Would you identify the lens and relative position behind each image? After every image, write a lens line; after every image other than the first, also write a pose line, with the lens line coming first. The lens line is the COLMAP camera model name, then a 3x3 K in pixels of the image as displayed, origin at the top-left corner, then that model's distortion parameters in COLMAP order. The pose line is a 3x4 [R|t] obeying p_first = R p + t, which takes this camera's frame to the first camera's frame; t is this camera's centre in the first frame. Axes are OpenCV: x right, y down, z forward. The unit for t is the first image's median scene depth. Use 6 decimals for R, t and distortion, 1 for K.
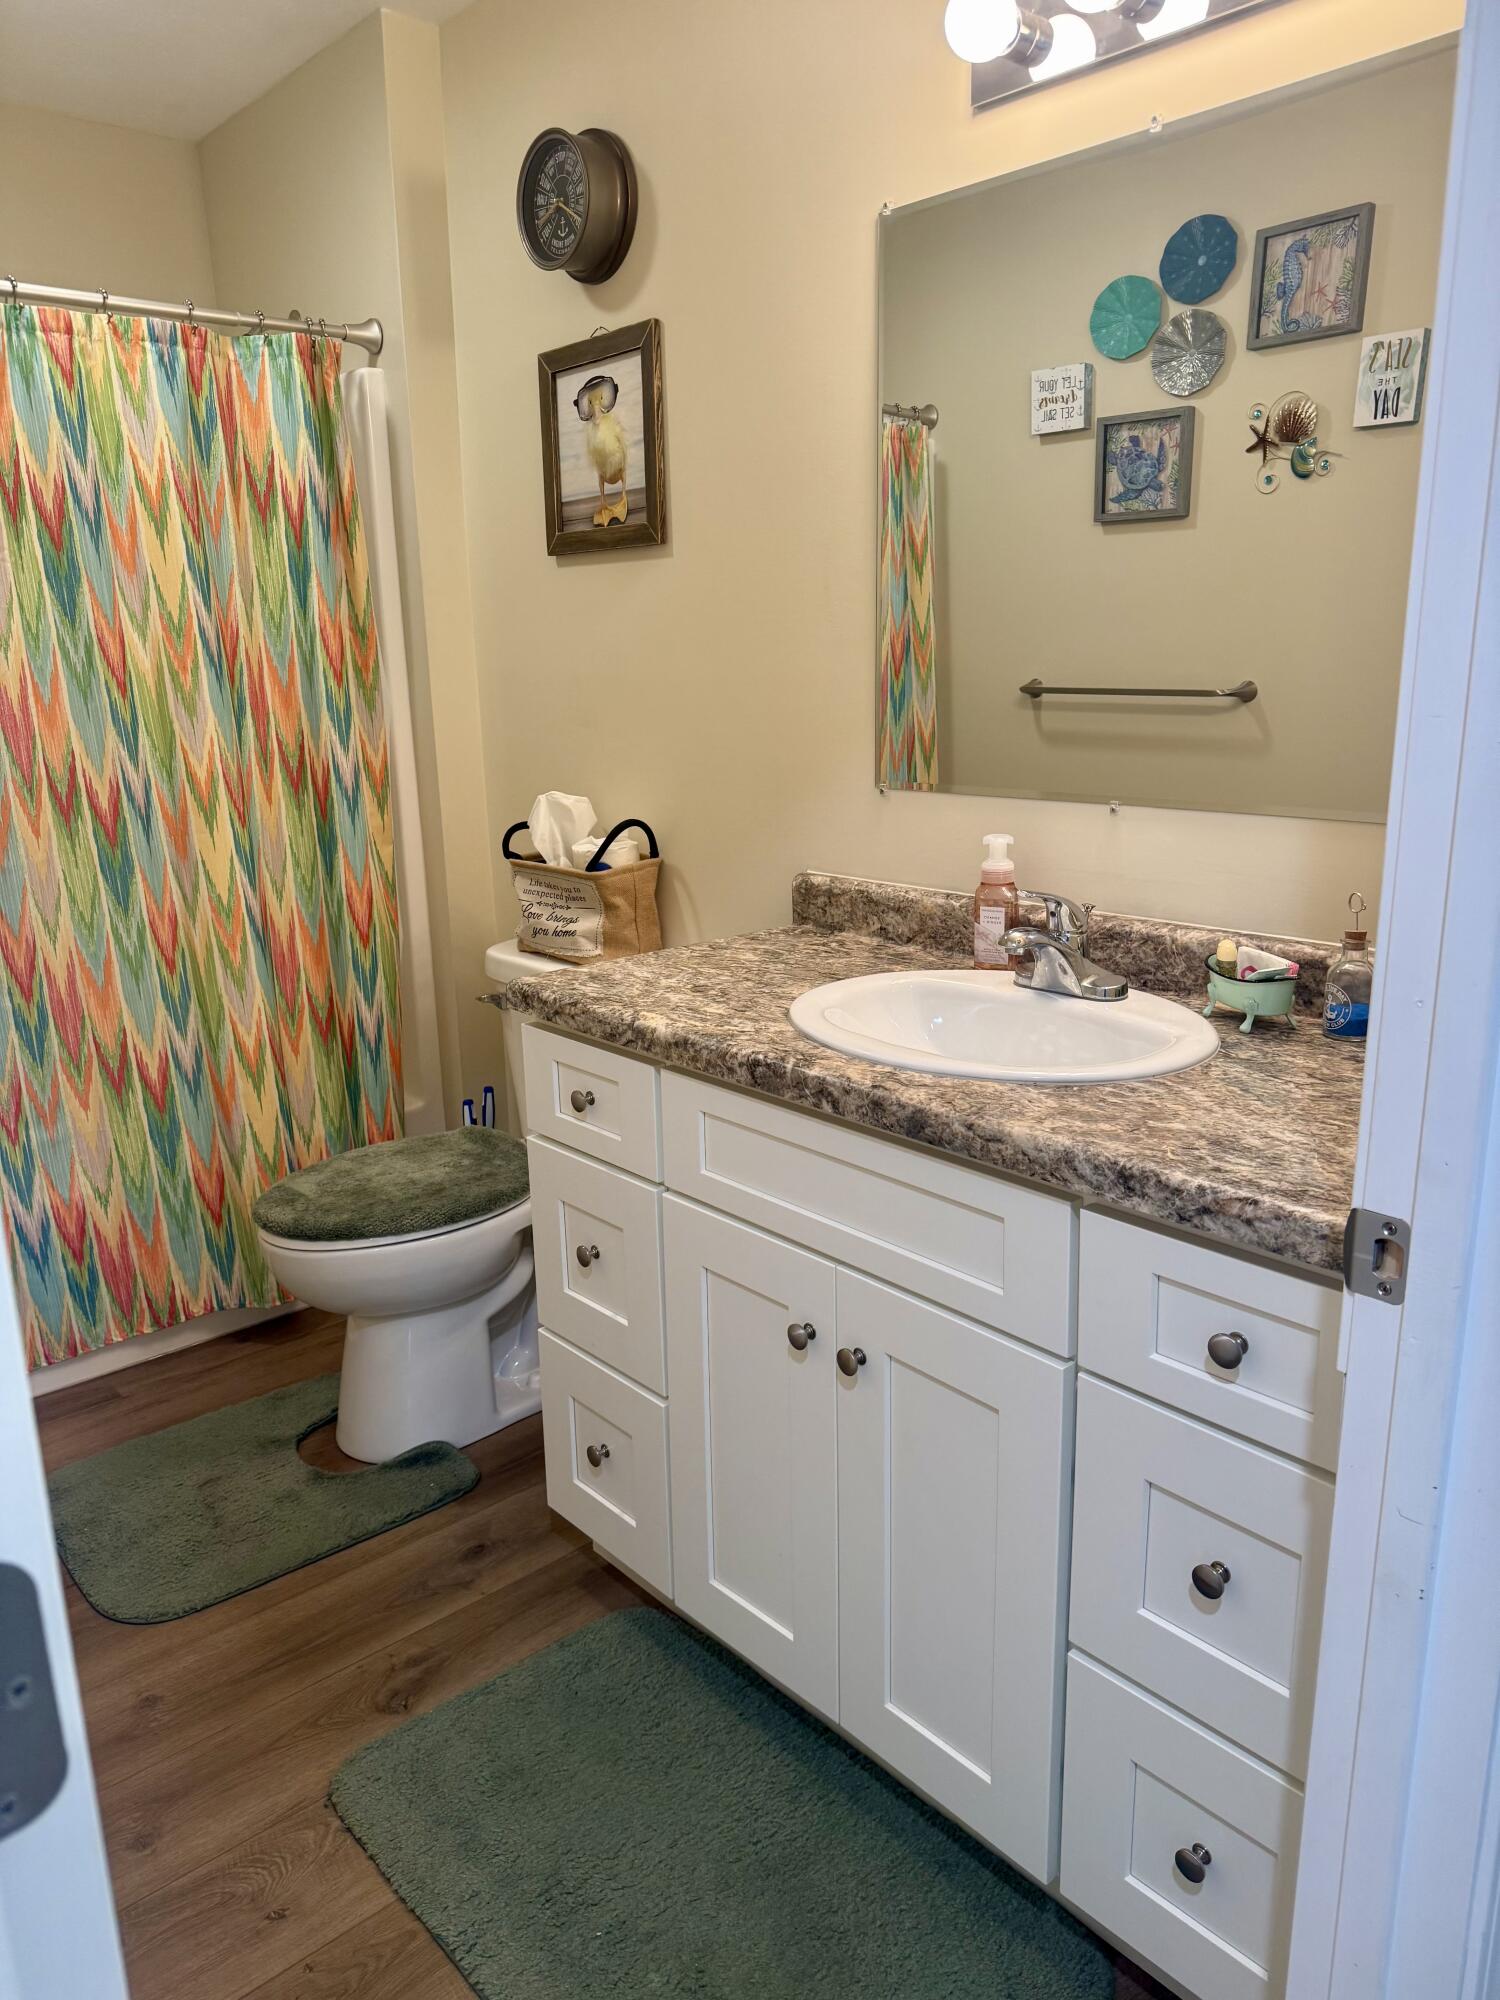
lens RADIAL K [[1446.6, 0, 763.5], [0, 1446.6, 1000.0], [0, 0, 1]] dist [0.181387, -0.355623]
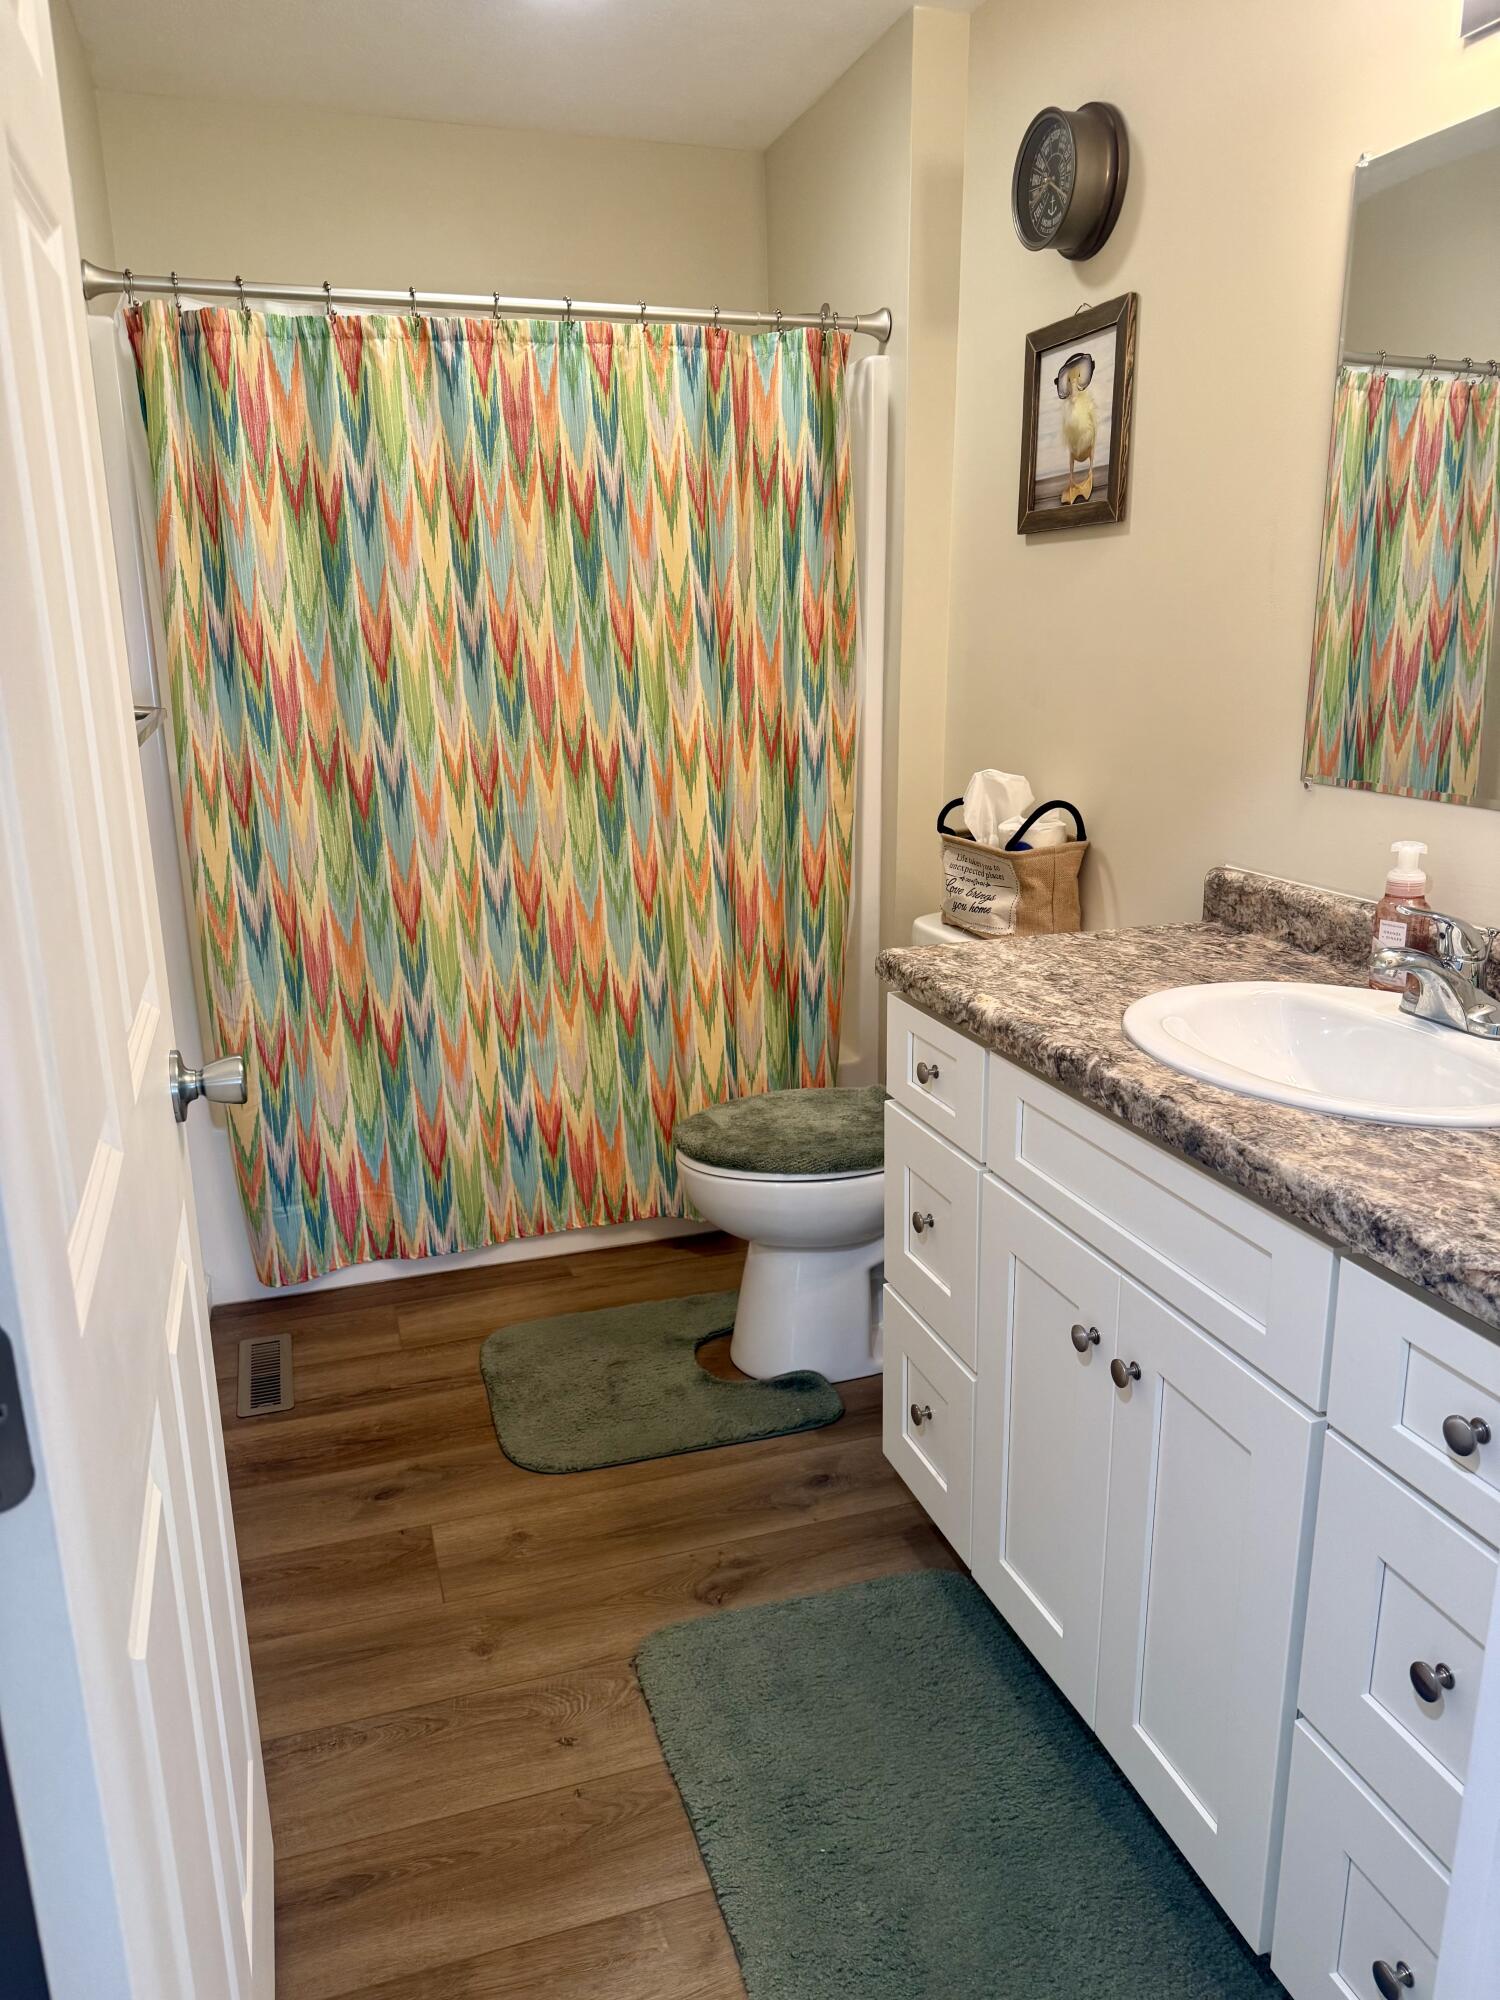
lens RADIAL K [[1446.6, 0, 763.5], [0, 1446.6, 1000.0], [0, 0, 1]] dist [0.181387, -0.355623]
pose [[0.918566, 0.112502, -0.378919, 0.116476], [-0.104525, 0.993651, 0.041629, -0.009826], [0.381196, 0.001367, 0.924493, 0.001780]]
